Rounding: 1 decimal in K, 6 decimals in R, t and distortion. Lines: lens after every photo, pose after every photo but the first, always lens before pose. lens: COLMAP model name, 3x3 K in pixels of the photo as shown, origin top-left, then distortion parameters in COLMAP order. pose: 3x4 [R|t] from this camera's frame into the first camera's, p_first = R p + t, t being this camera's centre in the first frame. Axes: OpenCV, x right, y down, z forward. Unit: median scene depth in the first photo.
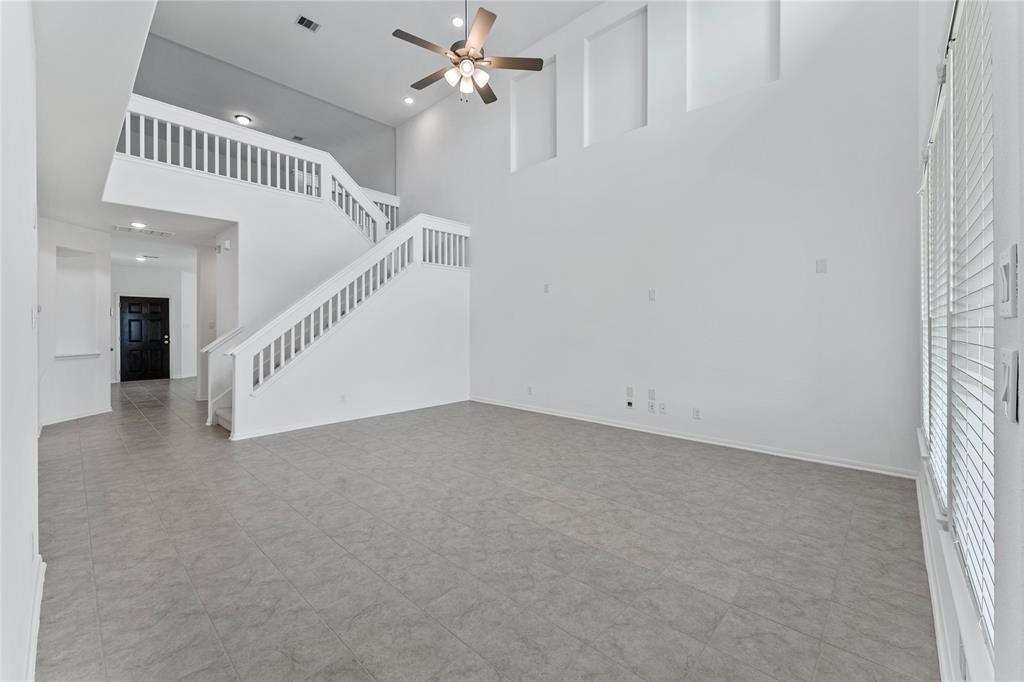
lens RADIAL K [[412.8, 0, 506.9], [0, 412.8, 331.0], [0, 0, 1]] dist [0.000727, 0.000138]
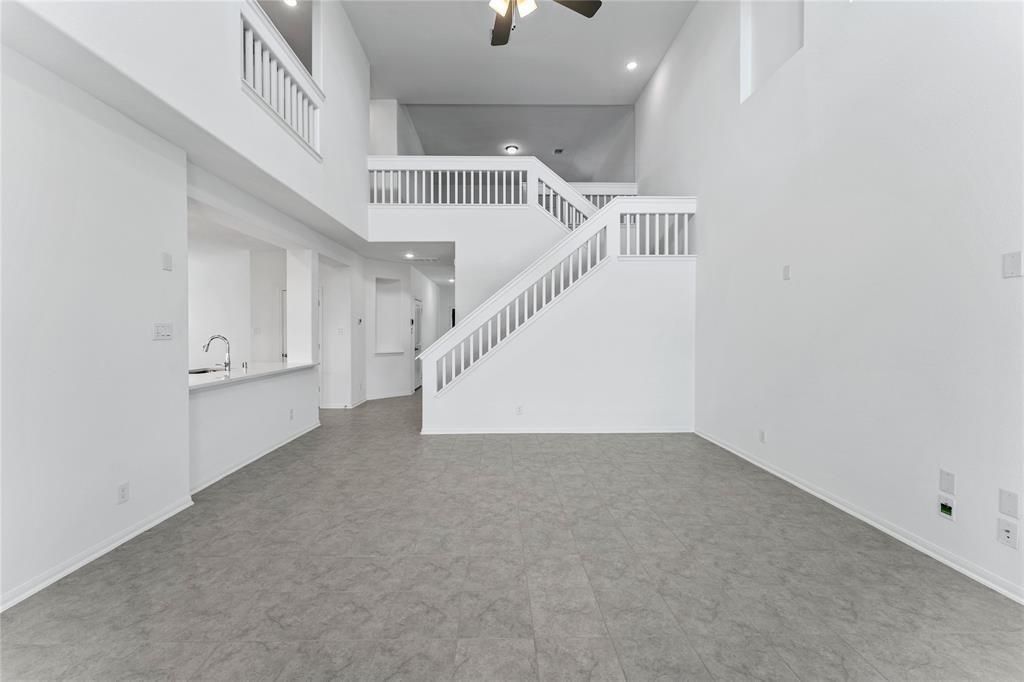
lens RADIAL K [[412.8, 0, 505.8], [0, 412.8, 337.3], [0, 0, 1]] dist [0.000727, 0.000138]
pose [[0.699682, 0.011923, -0.714355, 0.292163], [-0.006771, 0.999926, 0.010058, -0.014930], [0.714423, -0.002200, 0.699711, 0.344086]]
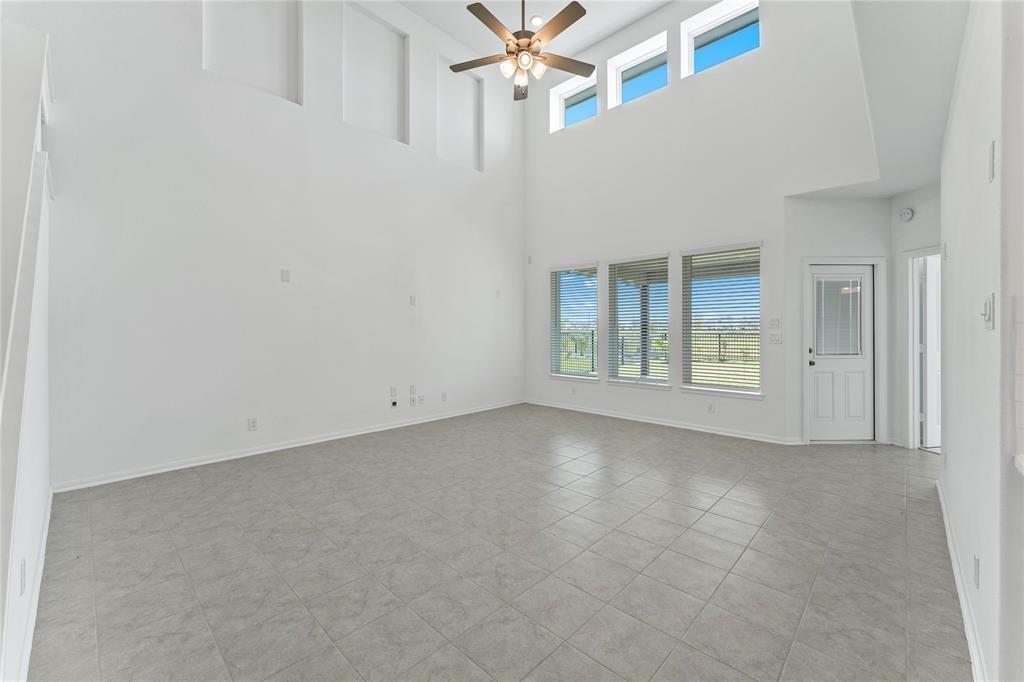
lens RADIAL K [[412.8, 0, 501.9], [0, 412.8, 329.7], [0, 0, 1]] dist [0.000727, 0.000138]
pose [[0.020018, -0.000265, 0.999800, -0.756558], [0.010176, 0.999948, 0.000062, -0.006196], [-0.999748, 0.010173, 0.020019, 0.734877]]
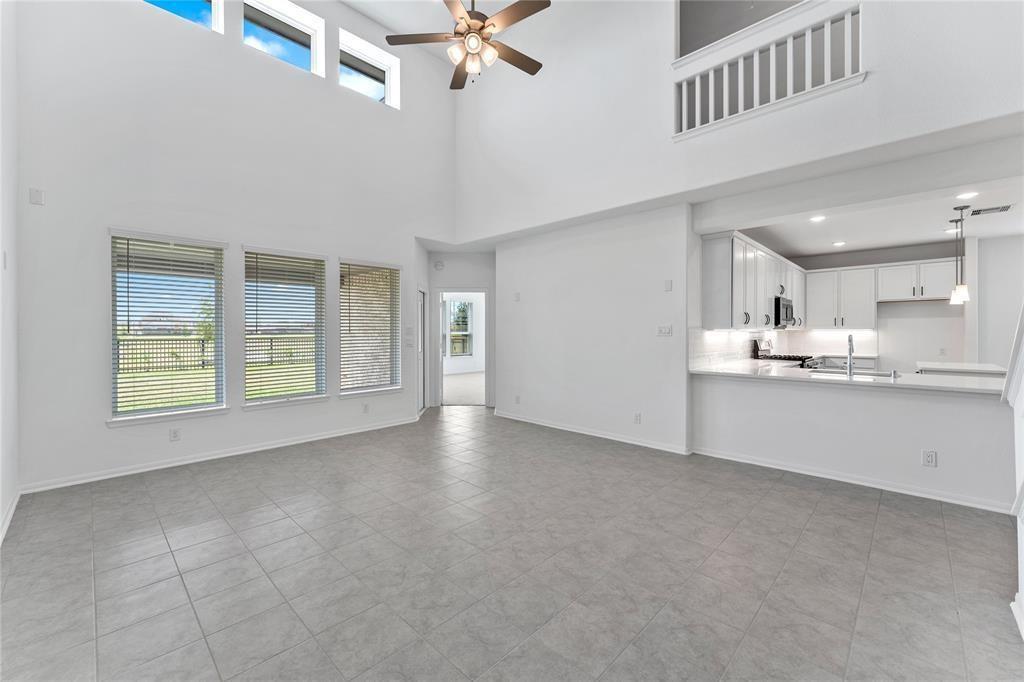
lens RADIAL K [[412.8, 0, 504.7], [0, 412.8, 334.5], [0, 0, 1]] dist [0.000727, 0.000138]
pose [[-0.999638, 0.003386, 0.026680, -0.133400], [0.003835, 0.999851, 0.016818, -0.023746], [-0.026619, 0.016914, -0.999503, 1.339343]]
